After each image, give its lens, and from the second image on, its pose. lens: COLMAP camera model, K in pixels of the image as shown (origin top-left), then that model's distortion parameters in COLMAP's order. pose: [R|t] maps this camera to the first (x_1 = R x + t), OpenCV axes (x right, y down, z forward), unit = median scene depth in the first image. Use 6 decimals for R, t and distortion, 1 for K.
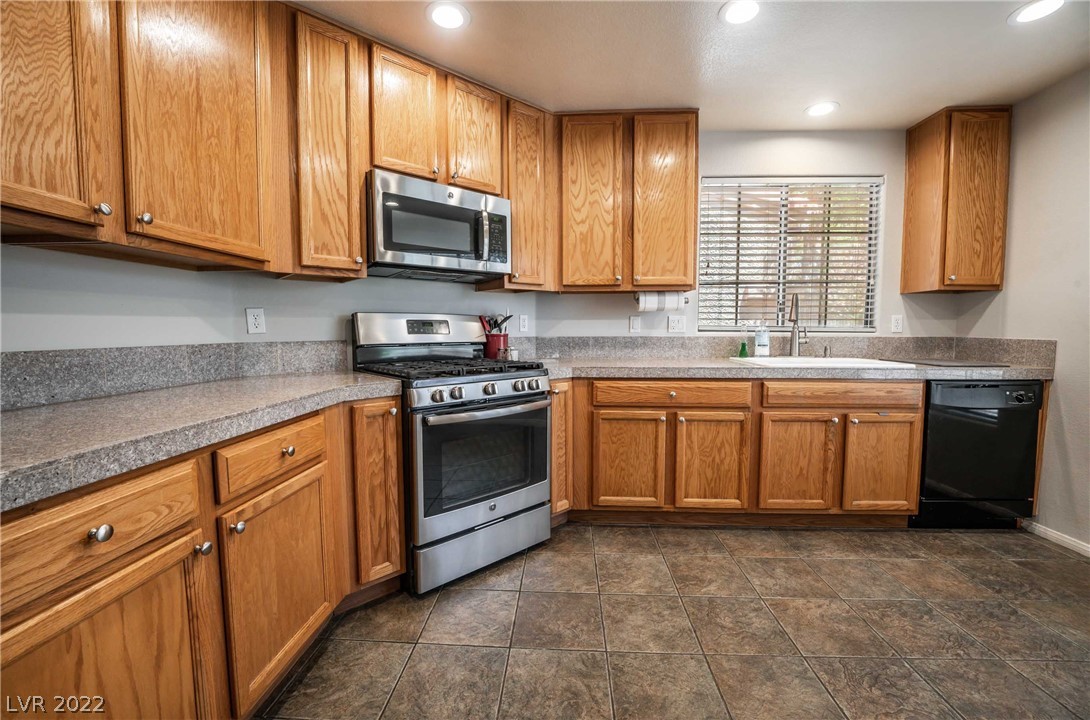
lens RADIAL K [[444.9, 0, 541.9], [0, 444.9, 358.5], [0, 0, 1]] dist [-0.024388, 0.000407]
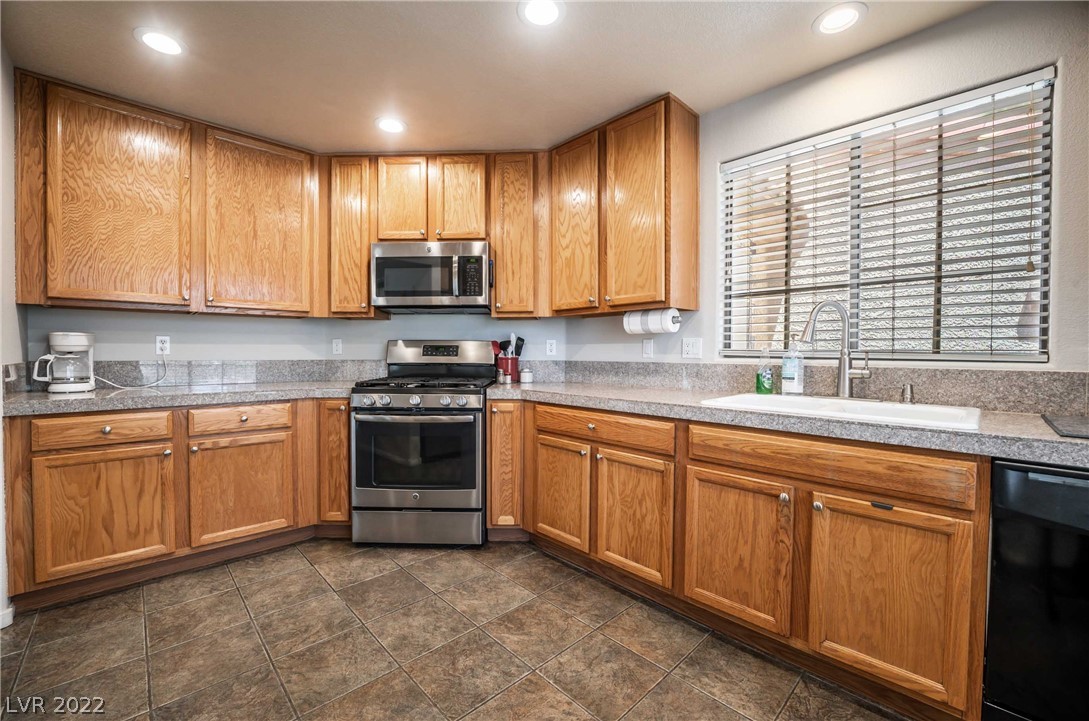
lens RADIAL K [[441.4, 0, 541.2], [0, 441.4, 358.7], [0, 0, 1]] dist [-0.030309, 0.004025]
pose [[0.728421, 0.014900, -0.684967, 0.821145], [-0.050980, 0.998171, -0.032502, -0.021773], [0.683230, 0.058595, 0.727848, 0.277082]]
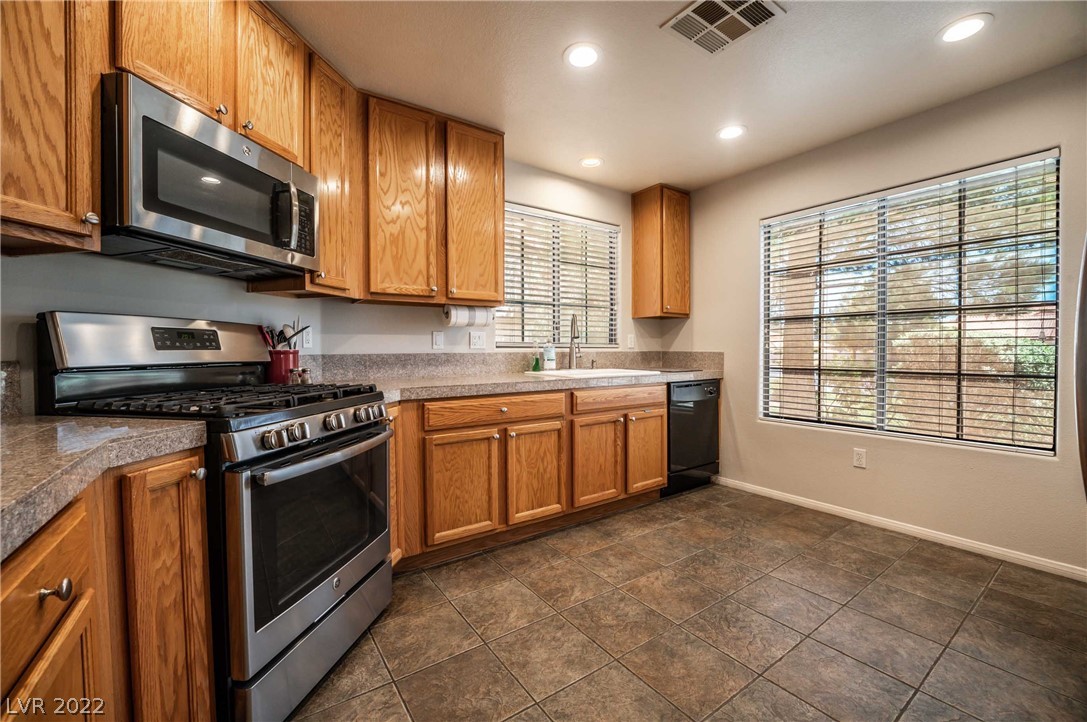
lens RADIAL K [[440.6, 0, 540.2], [0, 440.6, 359.2], [0, 0, 1]] dist [-0.030309, 0.004025]
pose [[0.790066, -0.016397, 0.612803, -0.236099], [0.044982, 0.998498, -0.031276, 0.002148], [-0.611369, 0.052275, 0.789617, 0.174816]]
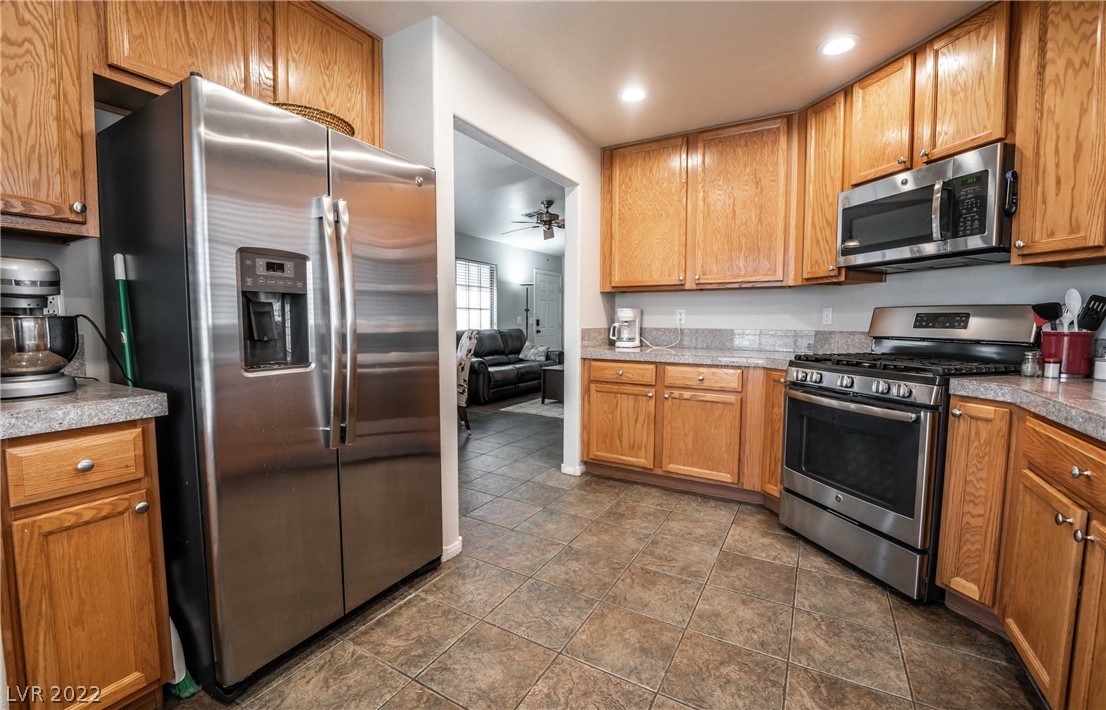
lens RADIAL K [[459.5, 0, 554.0], [0, 459.5, 353.2], [0, 0, 1]] dist [-0.021625, 0.000252]
pose [[-0.452713, 0.062817, -0.889441, 0.913480], [-0.064001, 0.992653, 0.102682, -0.049611], [0.889356, 0.103411, -0.445367, 0.717730]]
